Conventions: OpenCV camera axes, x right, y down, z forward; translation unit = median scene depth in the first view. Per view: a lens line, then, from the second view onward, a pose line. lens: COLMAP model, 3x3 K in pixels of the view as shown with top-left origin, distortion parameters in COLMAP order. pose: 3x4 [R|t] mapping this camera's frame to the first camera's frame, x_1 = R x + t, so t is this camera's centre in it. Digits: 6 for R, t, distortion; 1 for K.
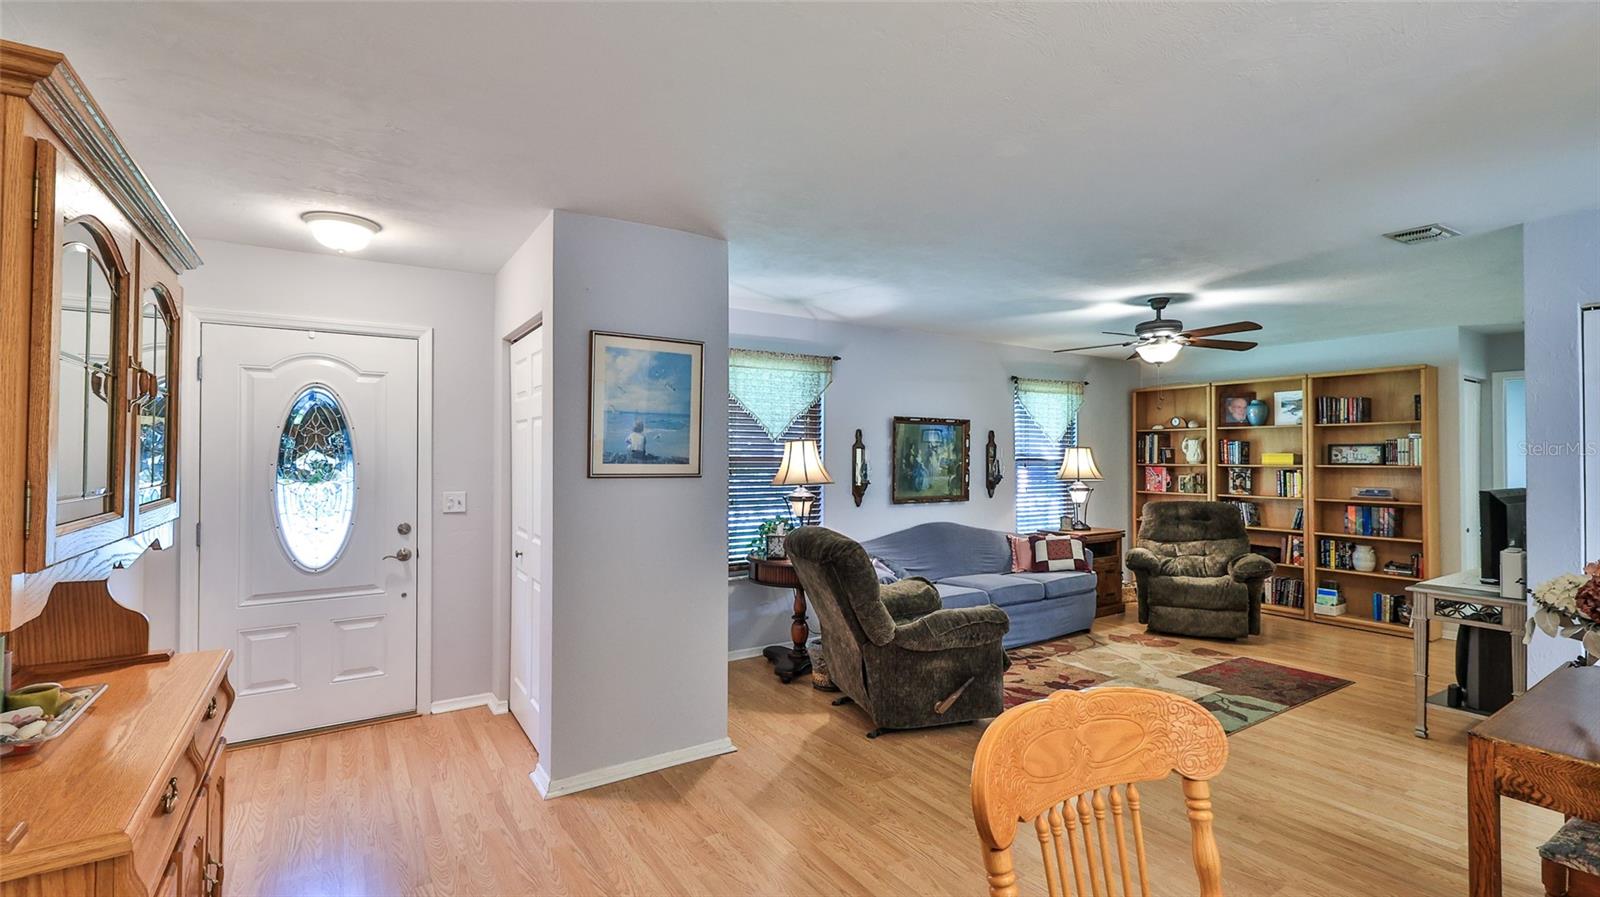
lens RADIAL K [[709.6, 0, 798.2], [0, 709.6, 443.7], [0, 0, 1]] dist [-0.000354, -0.000192]
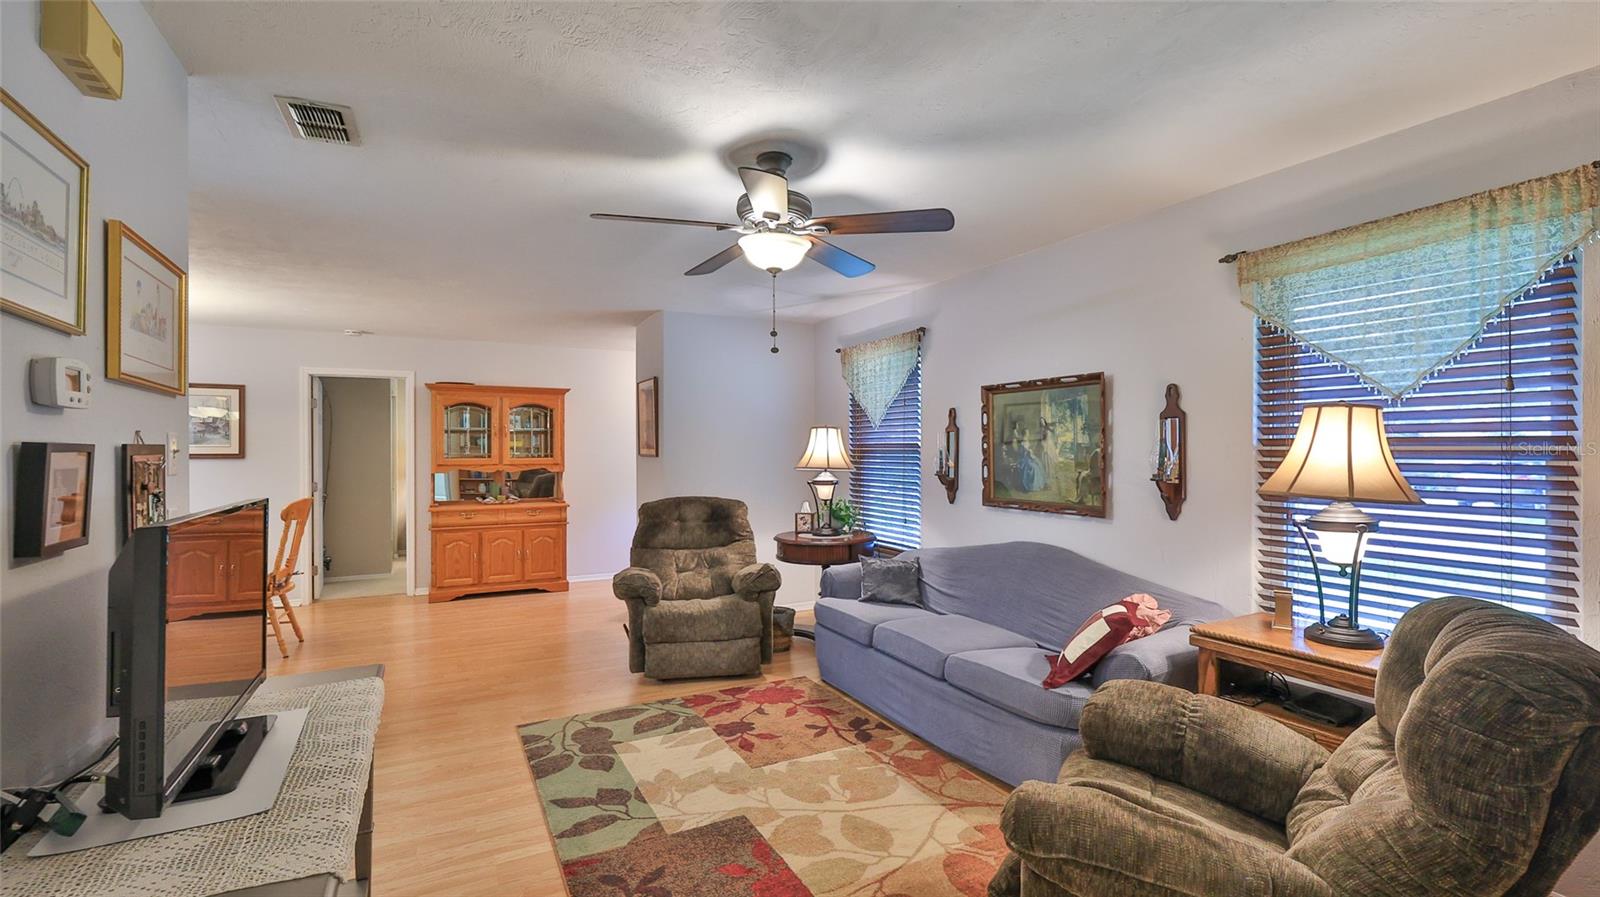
lens RADIAL K [[709.6, 0, 798.2], [0, 709.6, 443.7], [0, 0, 1]] dist [-0.000354, -0.000192]
pose [[-0.105133, -0.013305, -0.994369, 1.109454], [0.015828, 0.999761, -0.015051, 0.036549], [0.994332, -0.017321, -0.104897, 1.114040]]
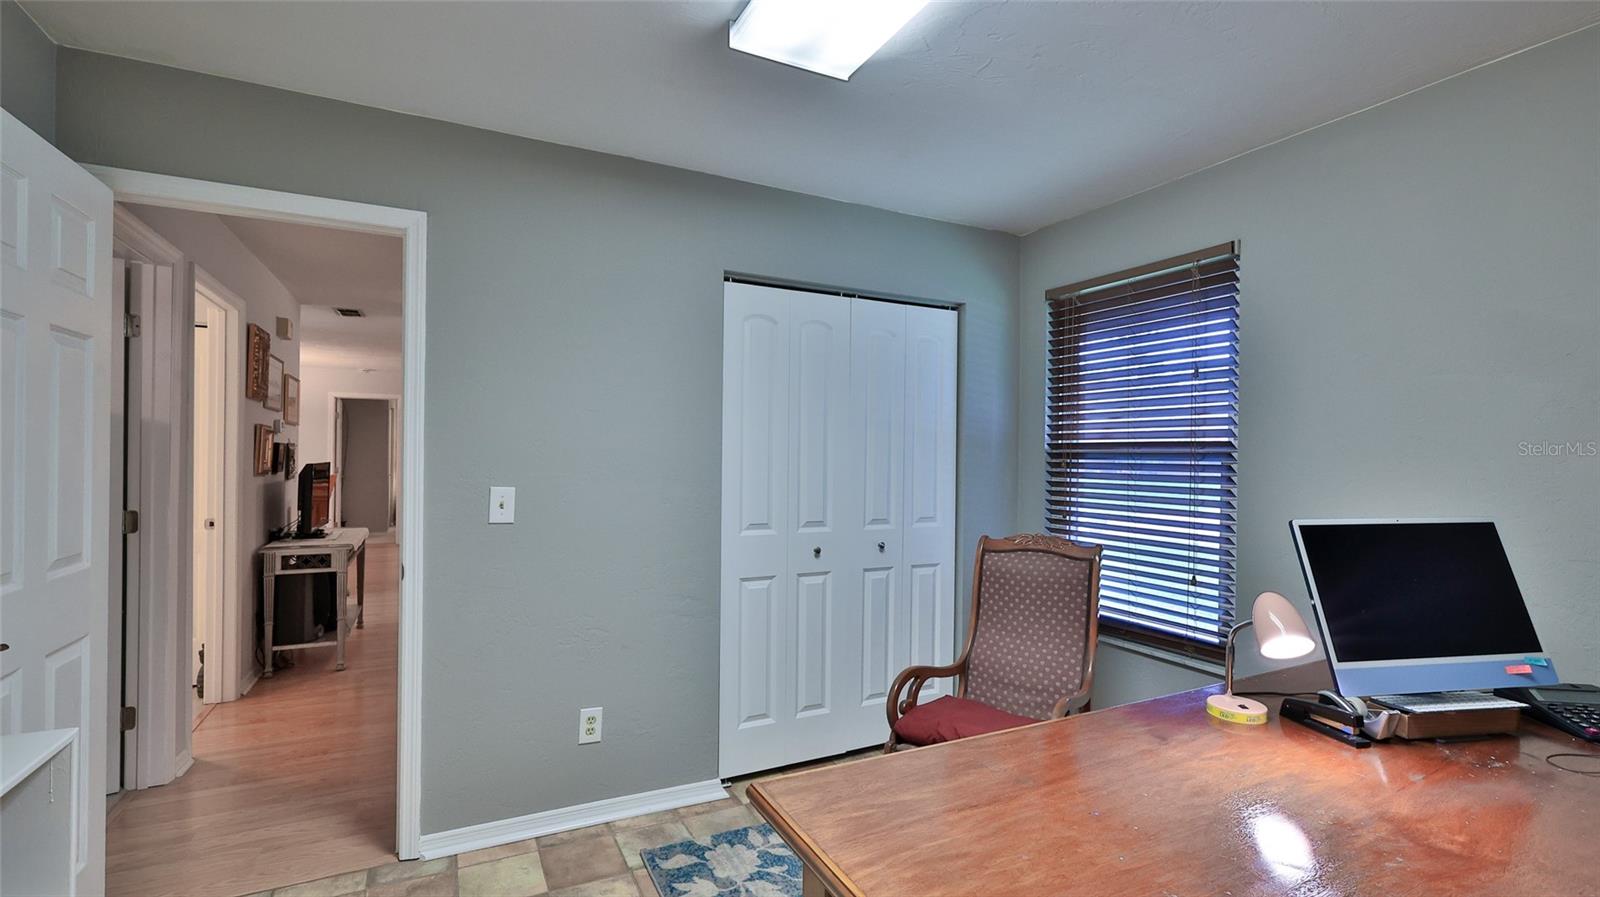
lens RADIAL K [[709.6, 0, 798.2], [0, 709.6, 443.7], [0, 0, 1]] dist [-0.000354, -0.000192]
pose [[-0.115666, -0.012521, -0.993209, 1.271487], [0.010223, 0.999853, -0.013795, 0.039586], [0.993236, -0.011749, -0.115521, 1.241921]]
